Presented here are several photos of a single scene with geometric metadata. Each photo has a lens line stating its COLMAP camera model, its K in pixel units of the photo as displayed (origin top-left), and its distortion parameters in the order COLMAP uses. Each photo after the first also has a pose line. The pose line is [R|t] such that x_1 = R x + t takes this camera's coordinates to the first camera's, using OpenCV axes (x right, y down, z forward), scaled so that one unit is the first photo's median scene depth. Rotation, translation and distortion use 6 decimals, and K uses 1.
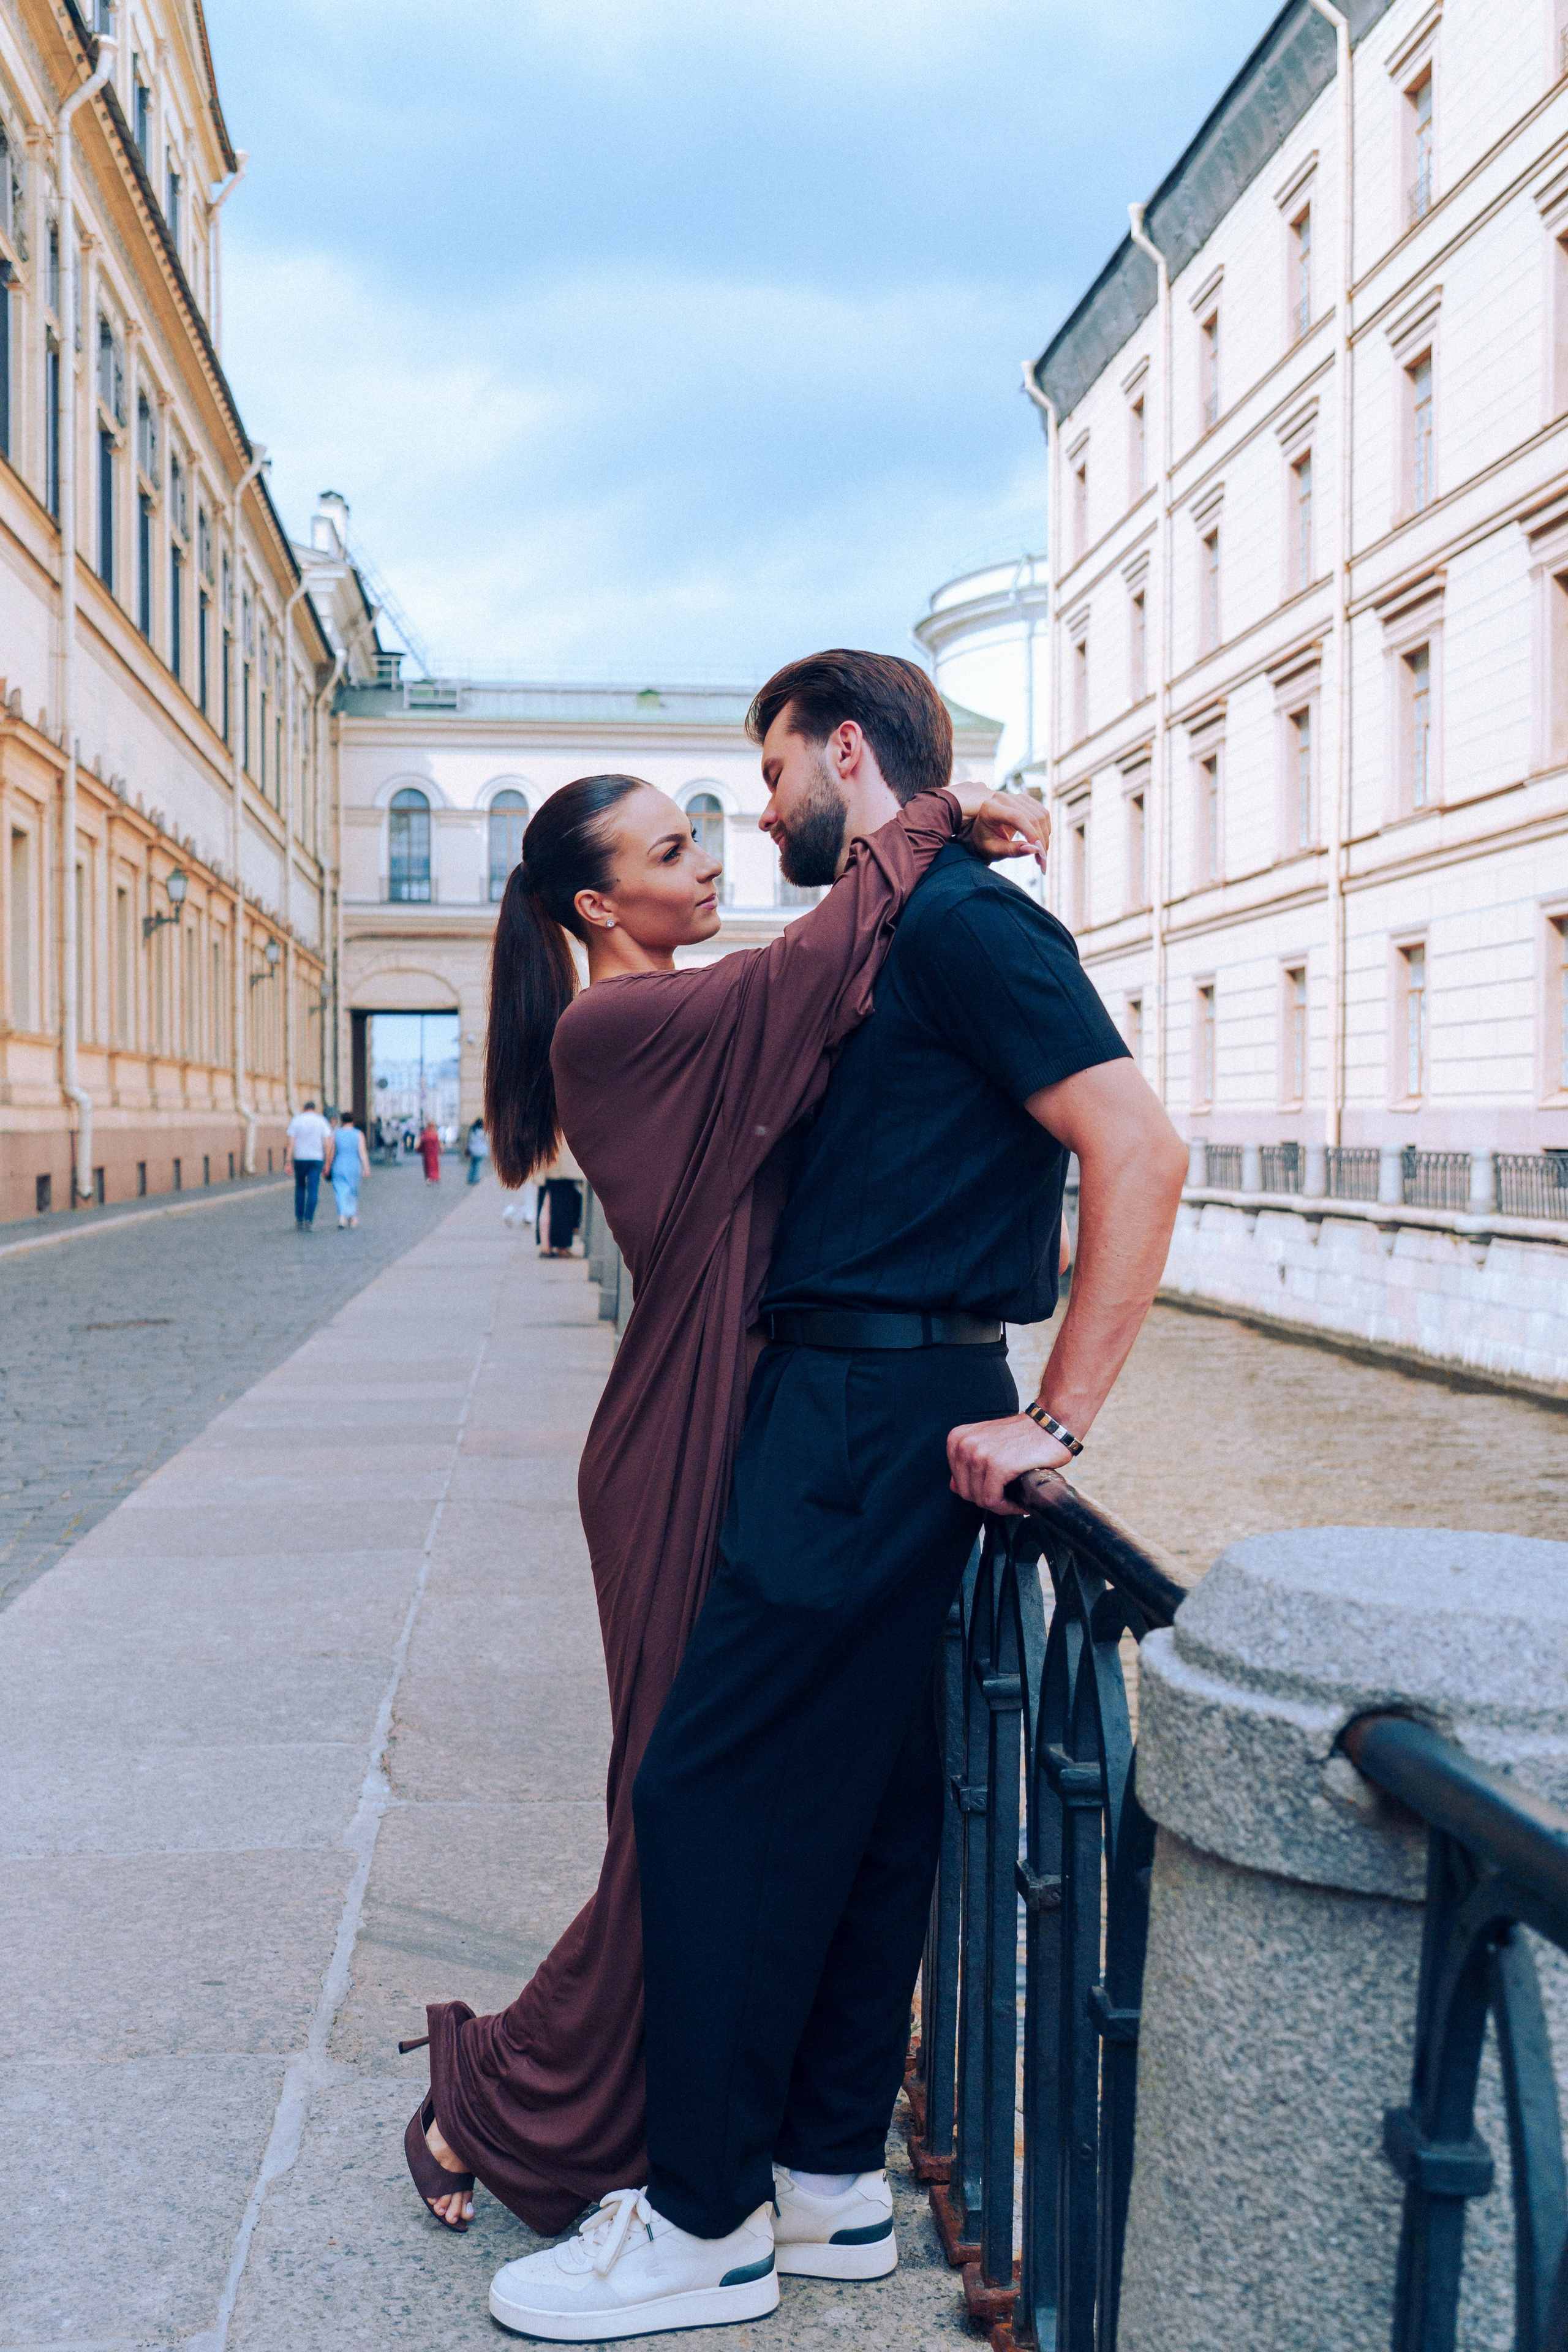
lens RADIAL K [[2497.4, 0, 782.6], [0, 2497.4, 1206.6], [0, 0, 1]] dist [-0.044153, 0.000000]
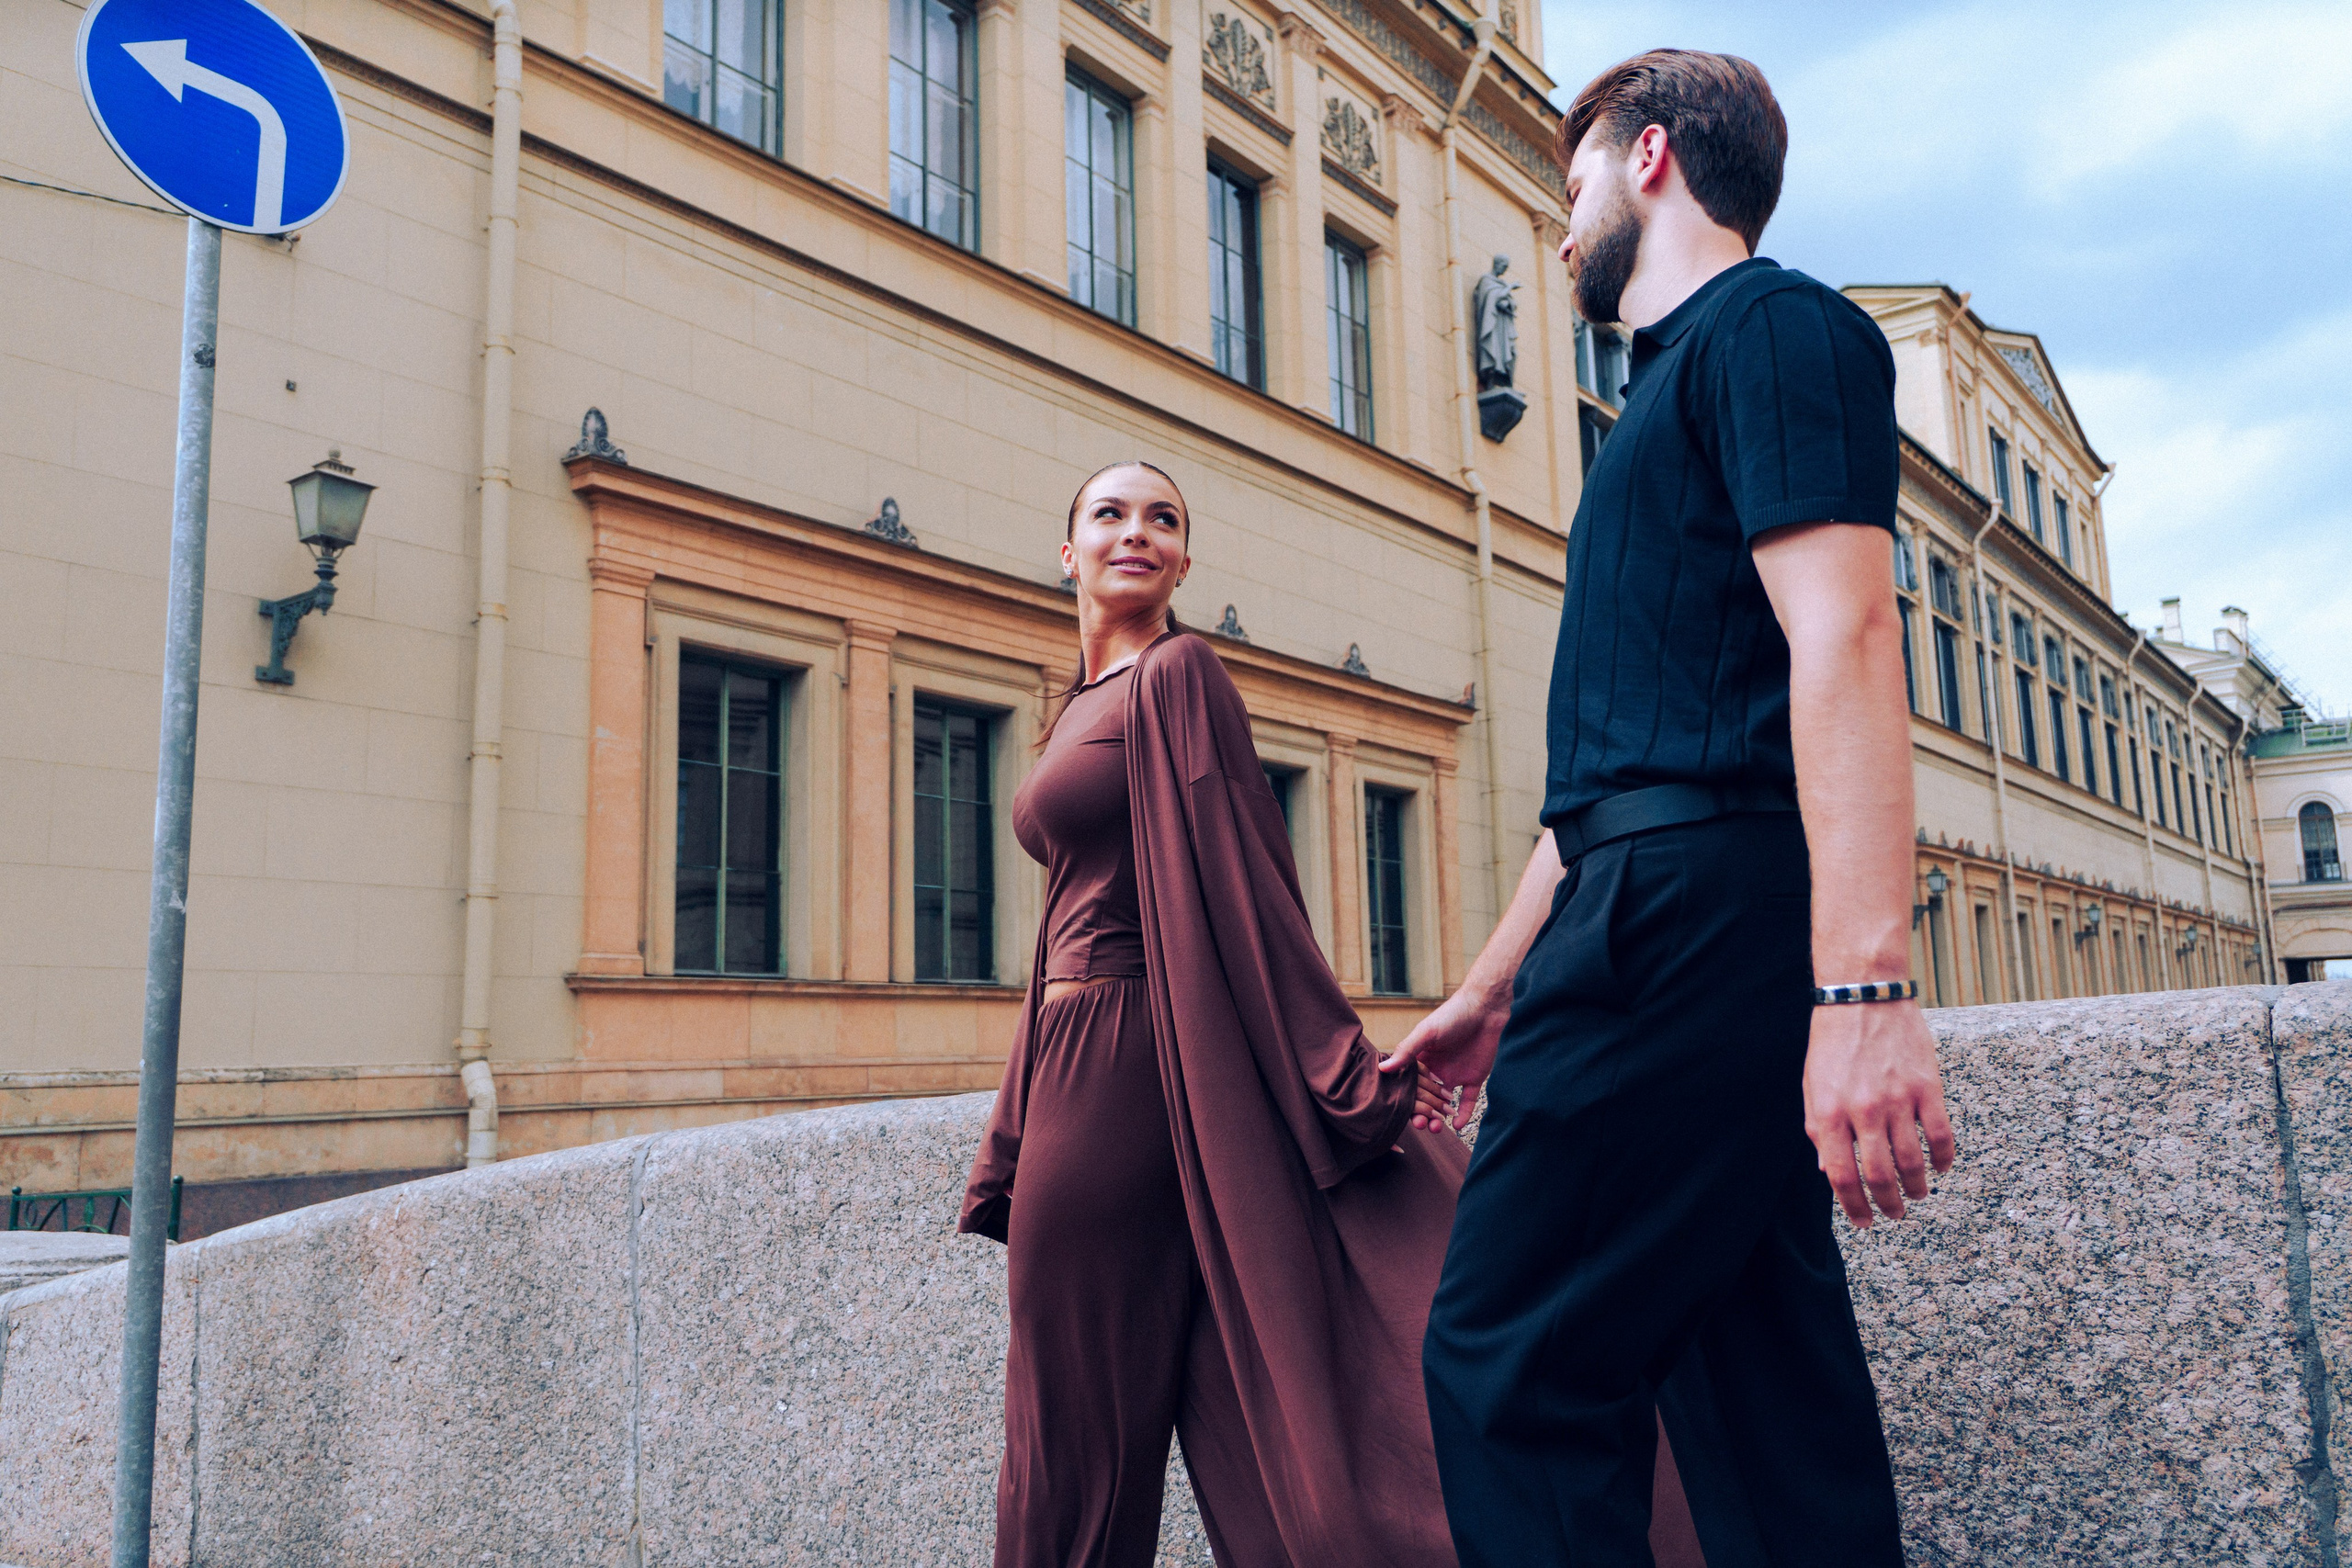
lens RADIAL K [[1837.9, 0, 1225.6], [0, 1837.9, 758.4], [0, 0, 1]] dist [0.020832, 0.021139]
pose [[0.741834, -0.129934, -0.657875, 0.122714], [0.007278, 0.982551, -0.185852, 0.000512], [0.670544, 0.133084, 0.729835, -0.264298]]
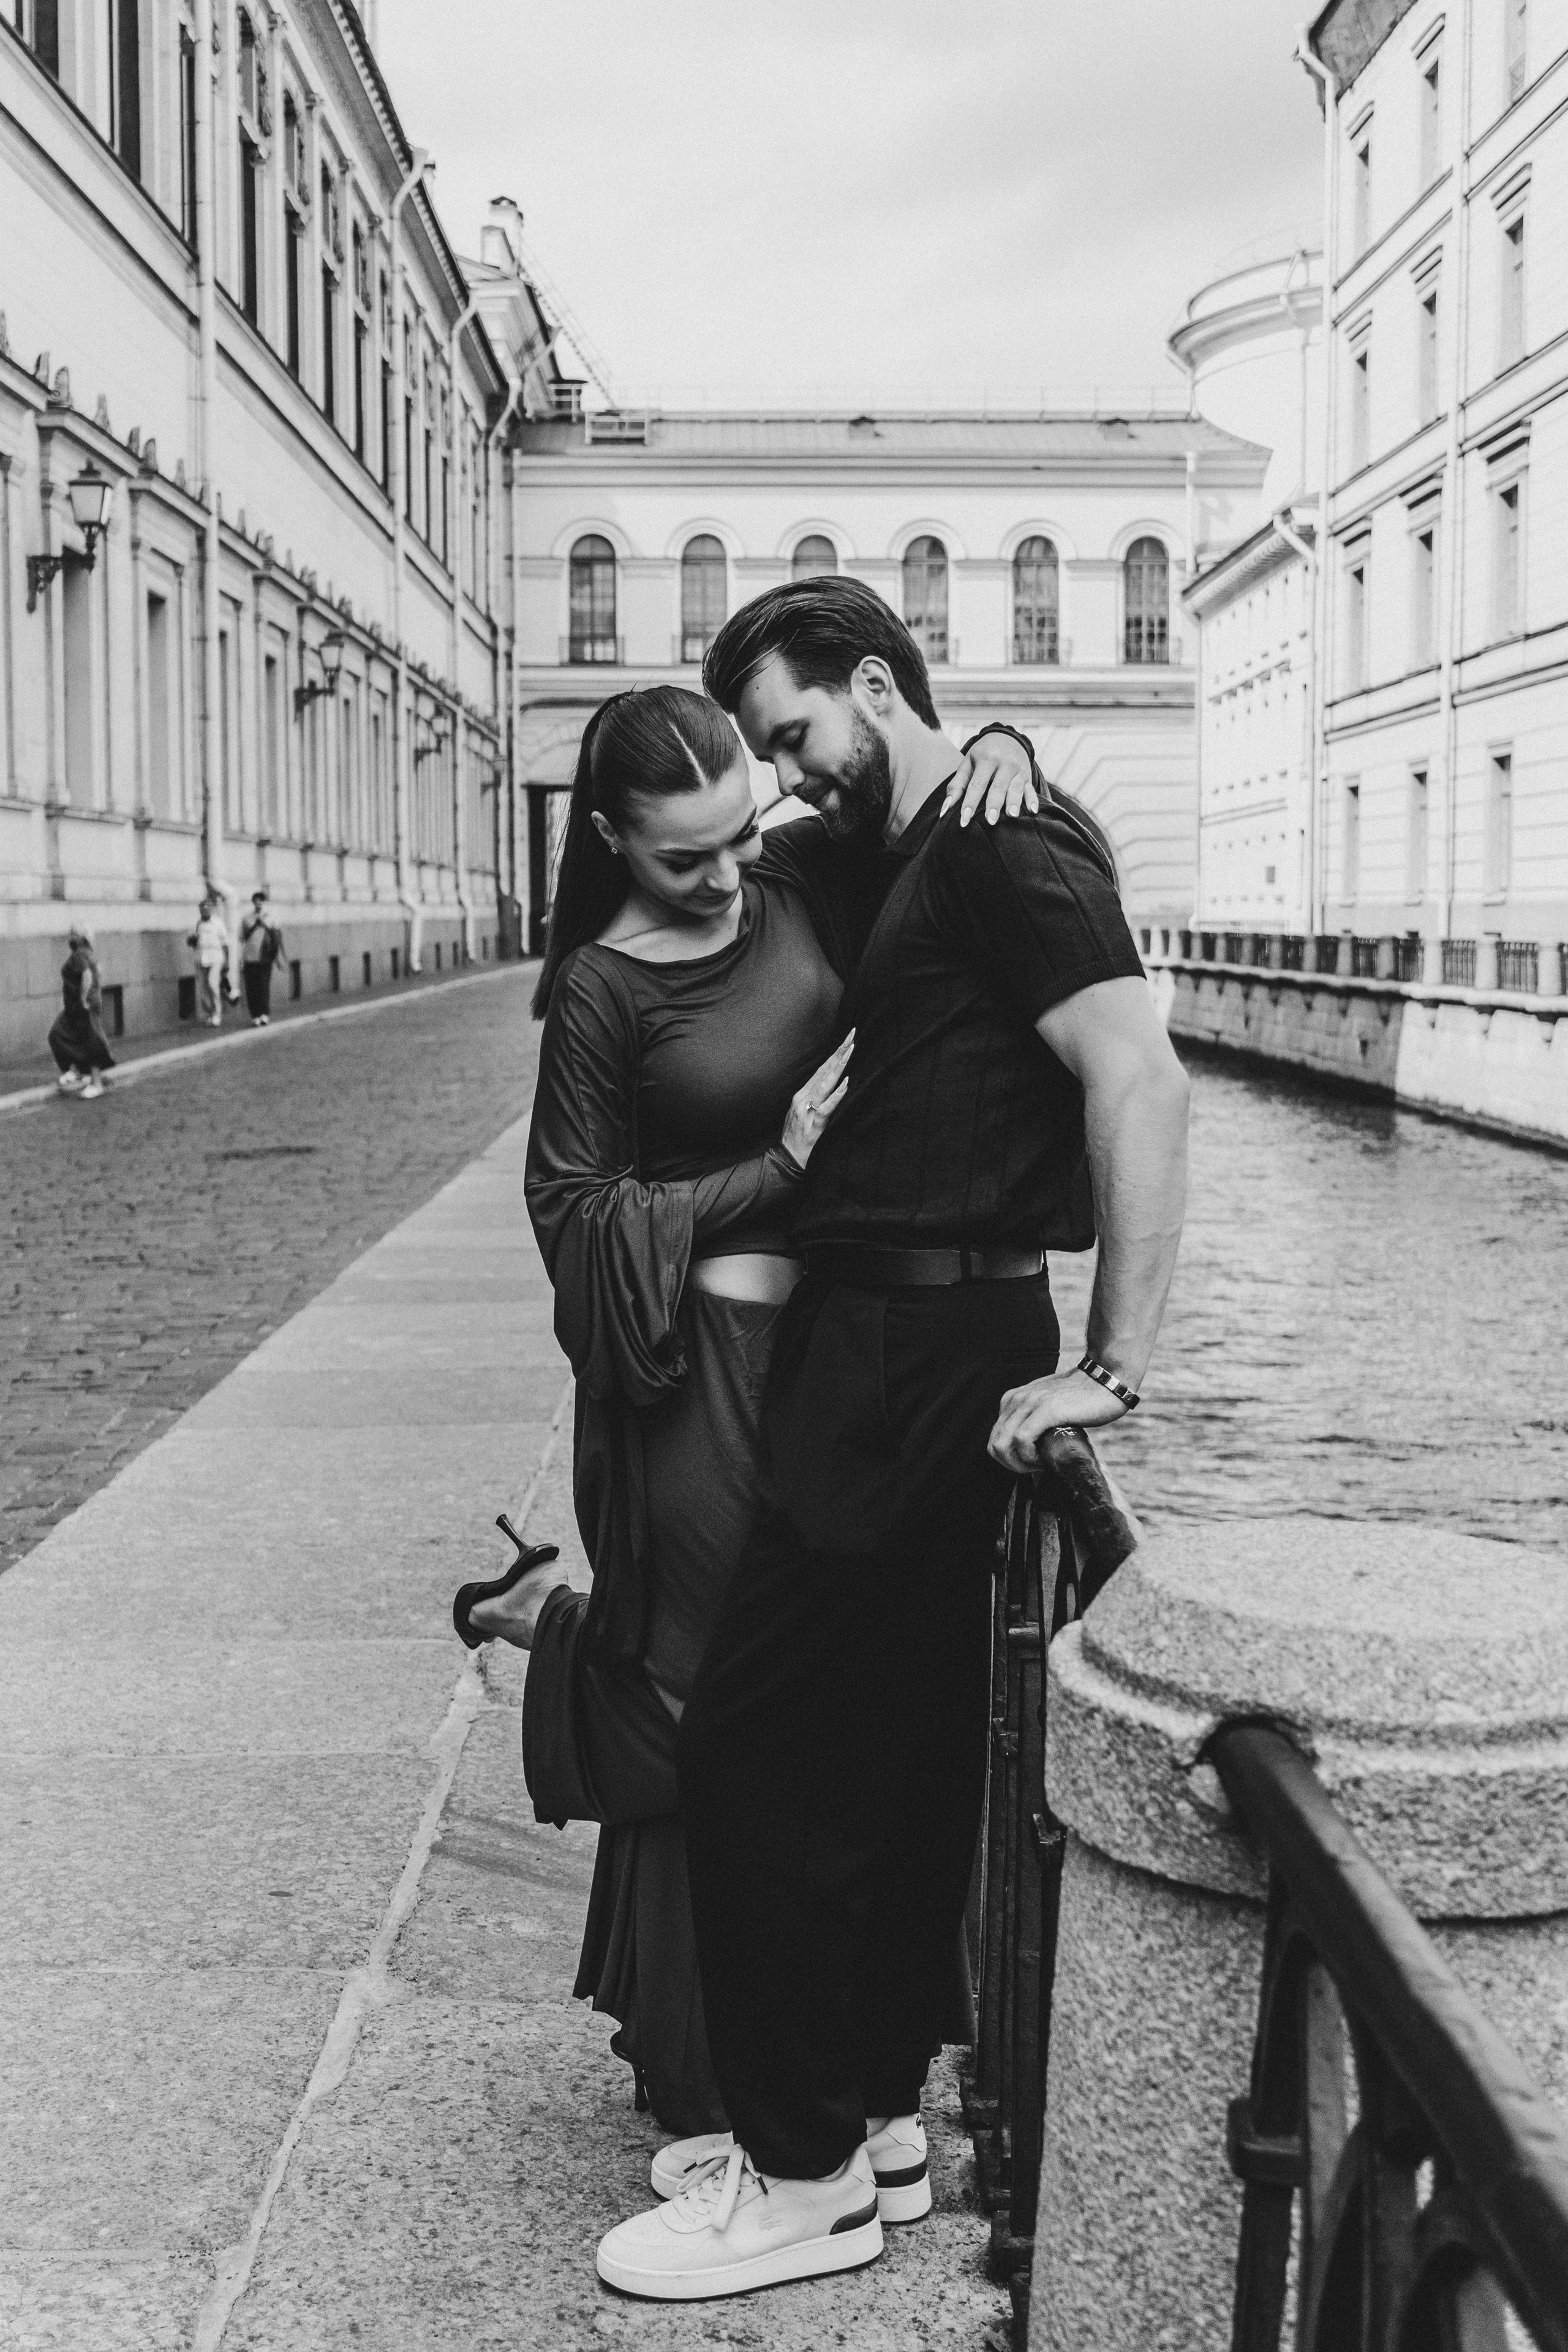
lens RADIAL K [[2824.2, 0, 733.4], [0, 2824.2, 1172.8], [0, 0, 1]] dist [-0.055534, 0.000000]
pose [[0.994947, 0.006043, -0.100221, 0.002564], [-0.000054, 0.998219, 0.059652, -0.001668], [0.100403, -0.059346, 0.993175, -0.002985]]
